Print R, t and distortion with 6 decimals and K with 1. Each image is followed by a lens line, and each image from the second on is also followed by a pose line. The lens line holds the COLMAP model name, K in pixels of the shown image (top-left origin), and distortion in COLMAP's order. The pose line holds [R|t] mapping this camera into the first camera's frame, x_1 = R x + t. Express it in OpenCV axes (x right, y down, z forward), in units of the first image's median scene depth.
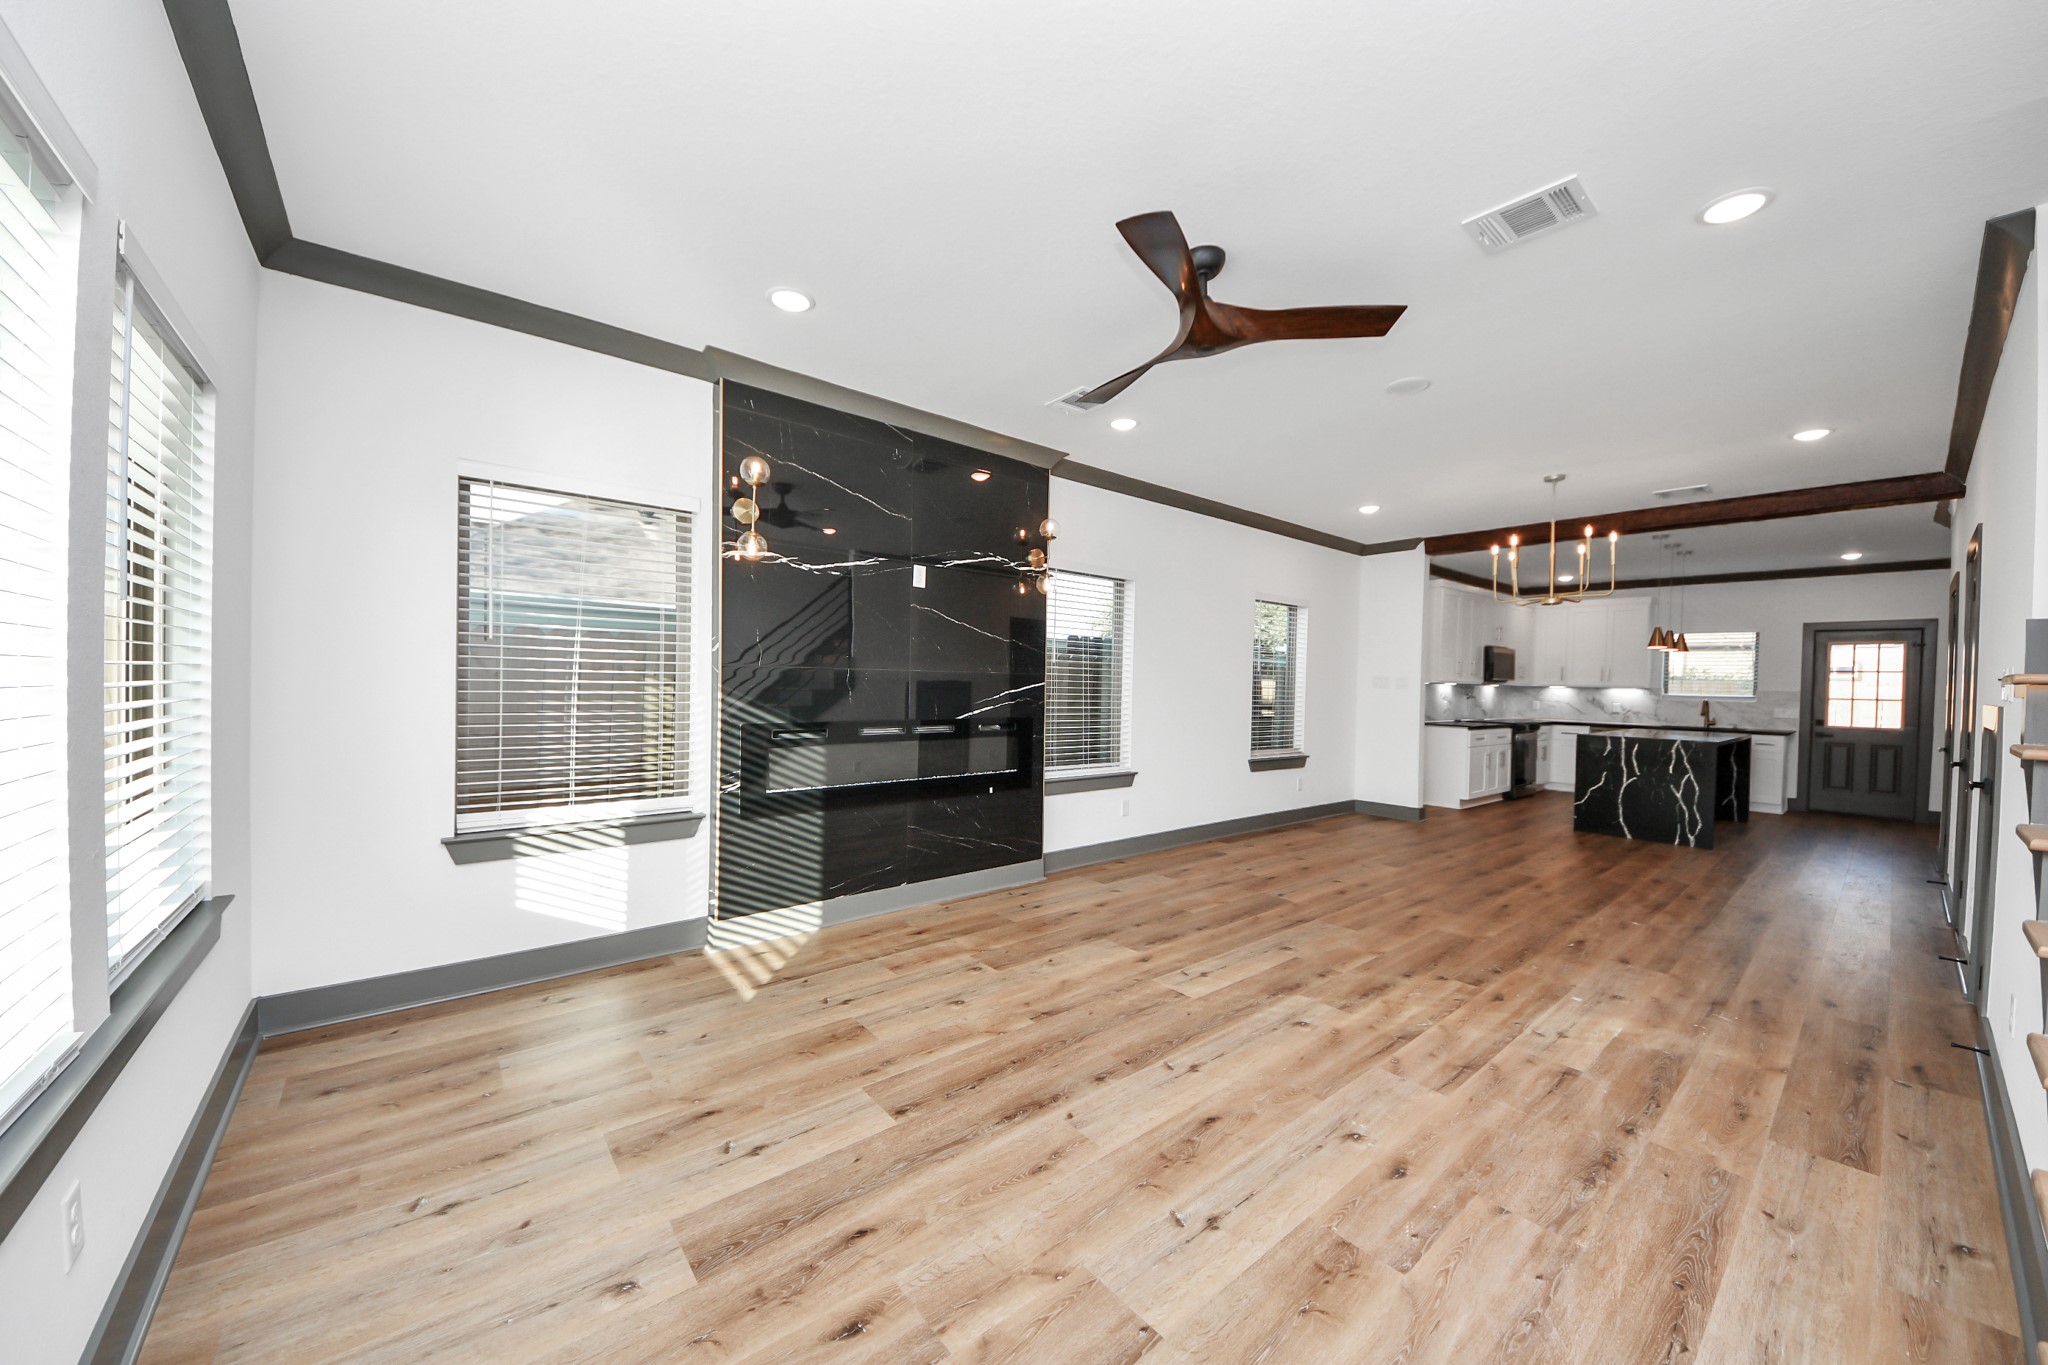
lens RADIAL K [[722.3, 0, 1009.5], [0, 722.3, 696.8], [0, 0, 1]] dist [0.025567, -0.021565]
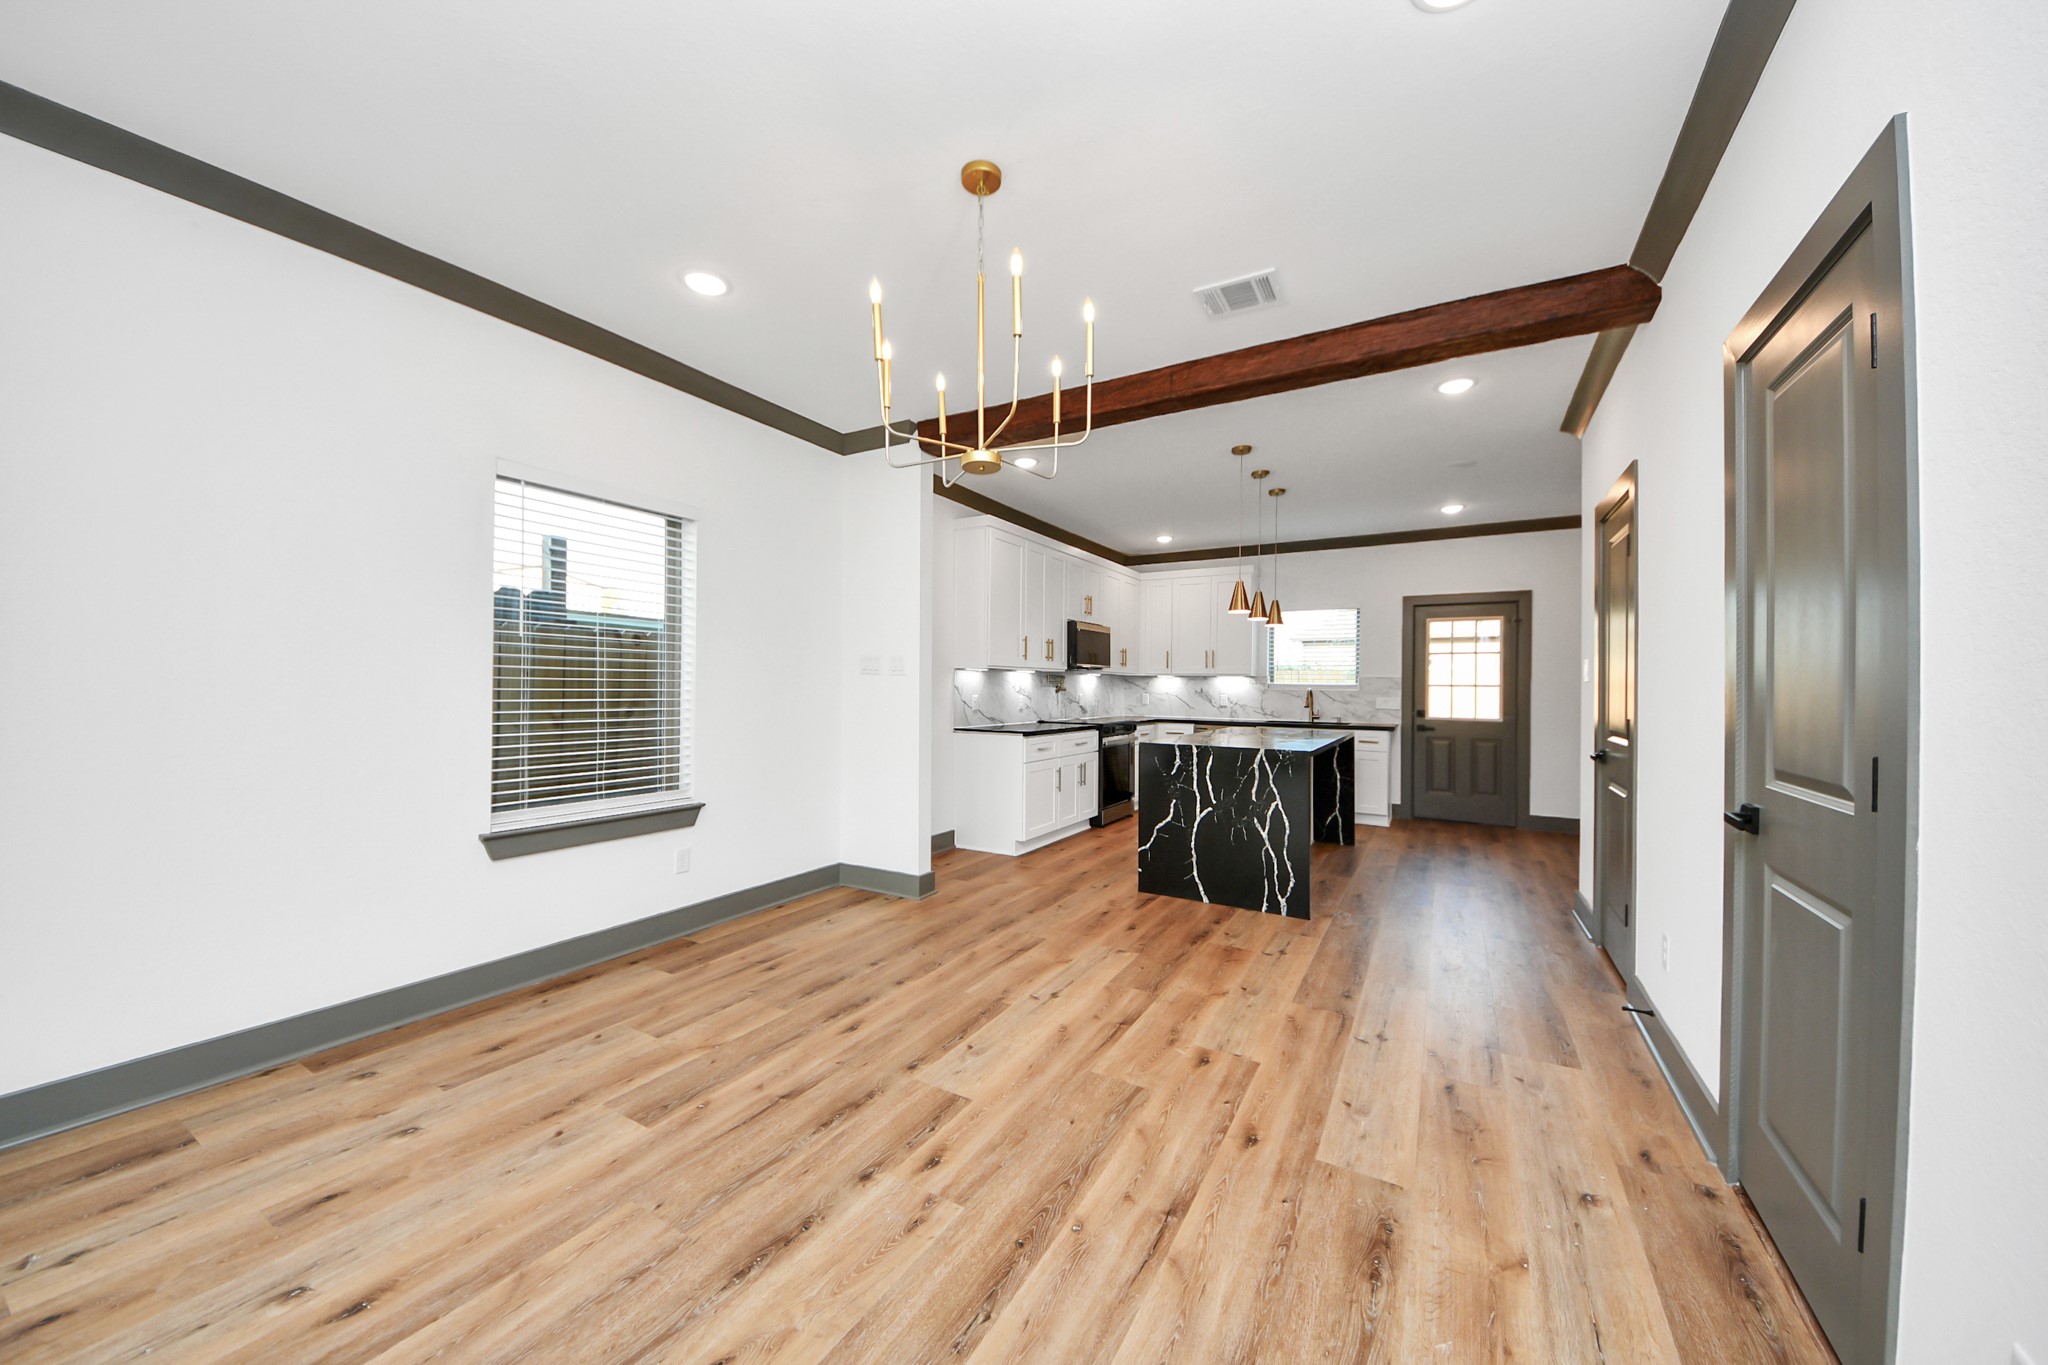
lens RADIAL K [[732.7, 0, 1019.6], [0, 732.7, 690.6], [0, 0, 1]] dist [0.037499, -0.023165]
pose [[0.933094, -0.014649, 0.359334, 0.841063], [0.018593, 0.999799, -0.007522, 0.015411], [-0.359151, 0.013699, 0.933179, 0.808295]]
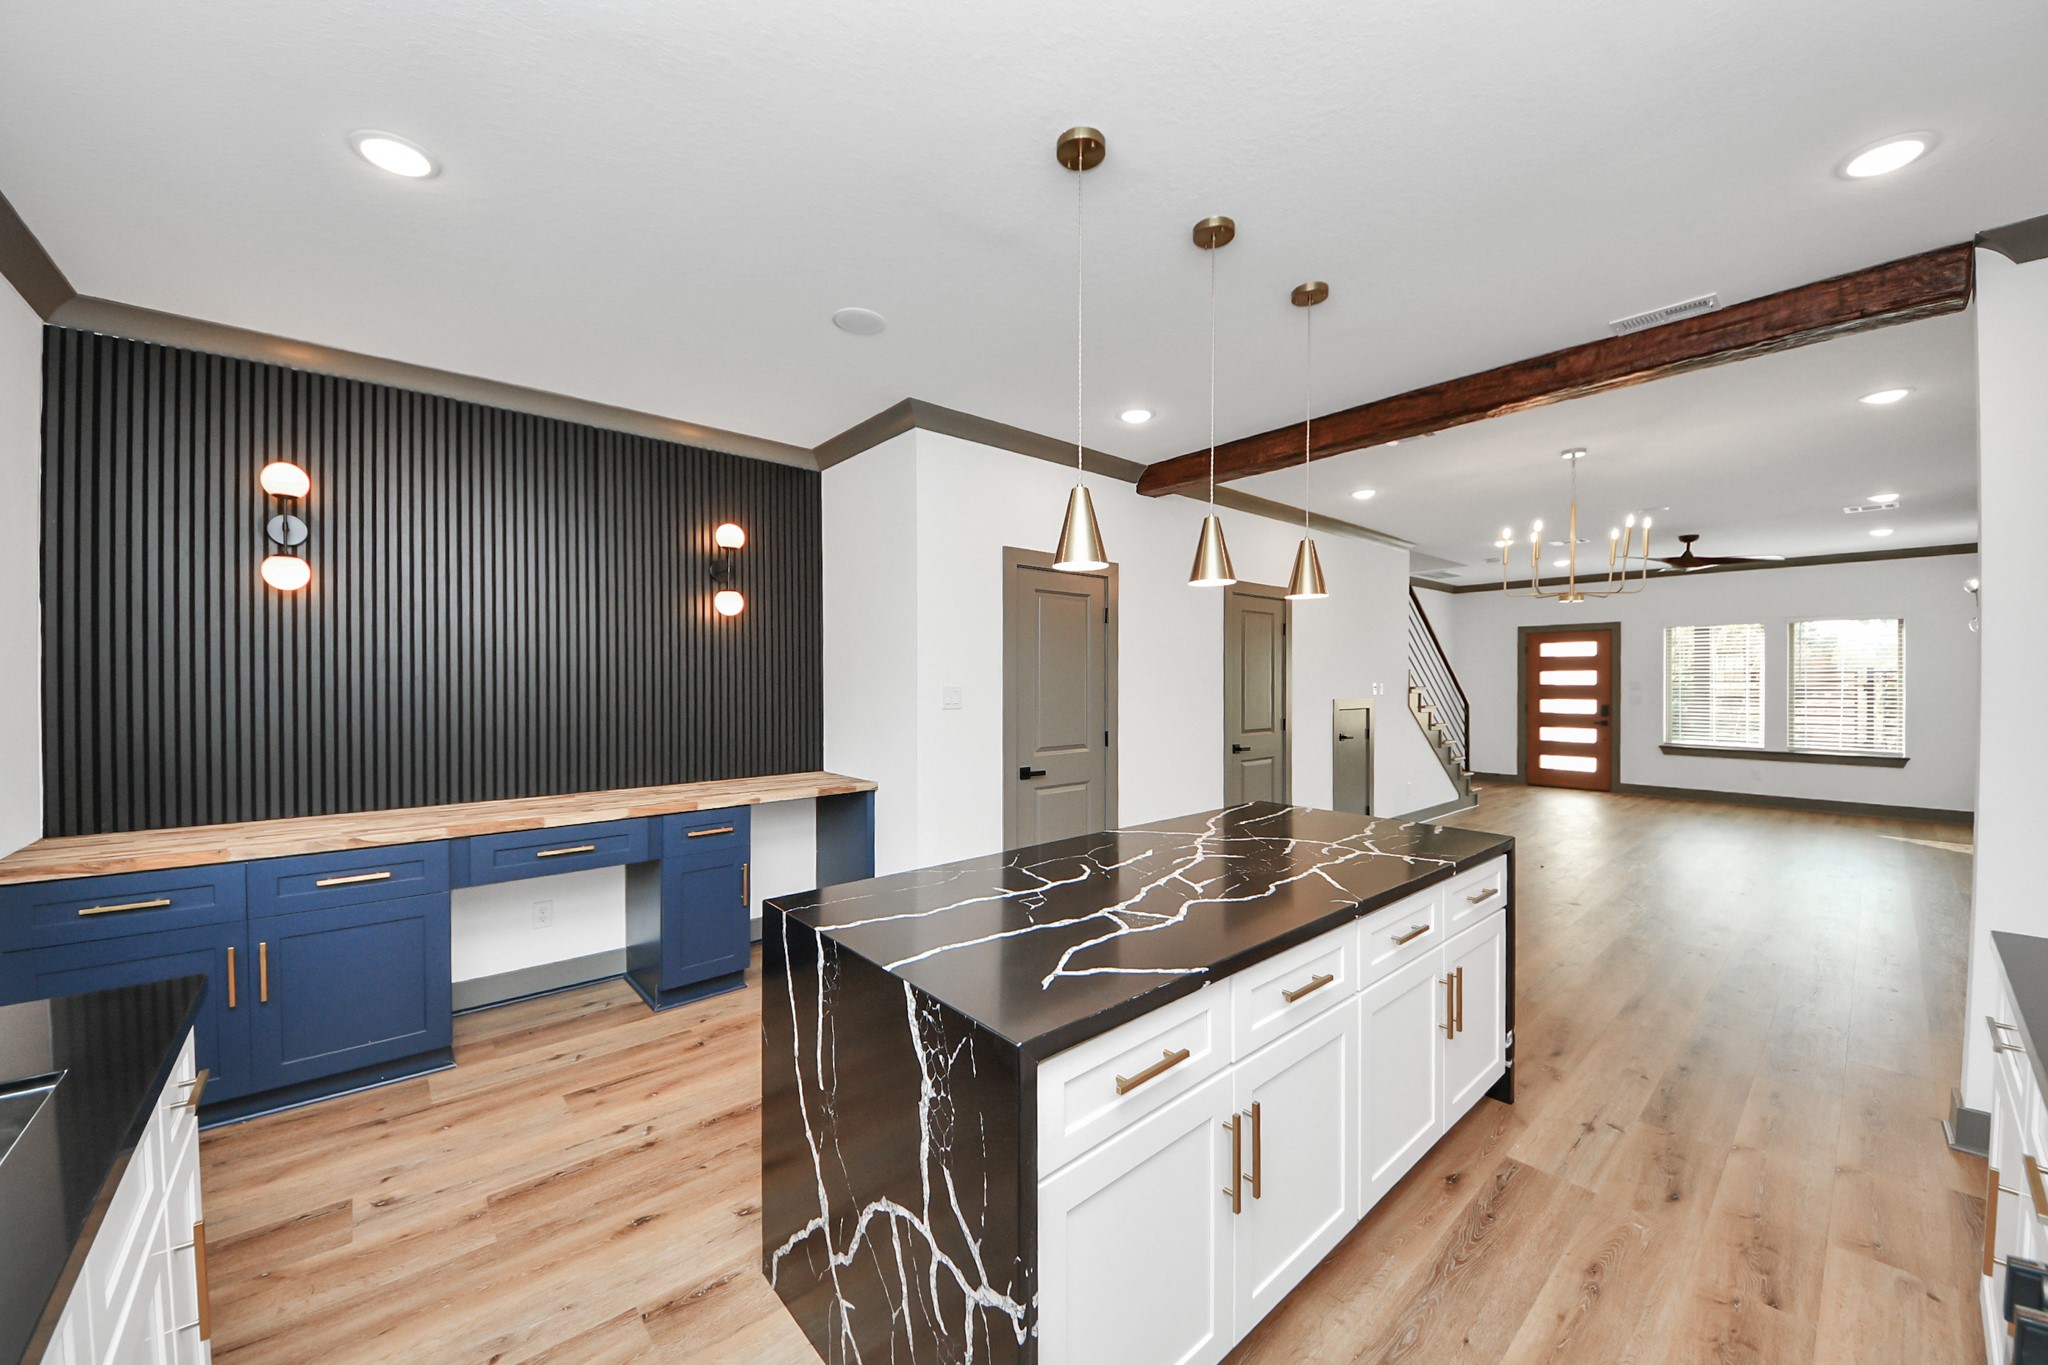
lens RADIAL K [[756.3, 0, 1024.0], [0, 756.3, 682.5], [0, 0, 1]] dist [-0.000341, -0.007810]
pose [[-0.999012, -0.019781, -0.039790, 1.959377], [-0.020931, 0.999369, 0.028711, -0.061251], [0.039197, 0.029516, -0.998795, 2.564640]]
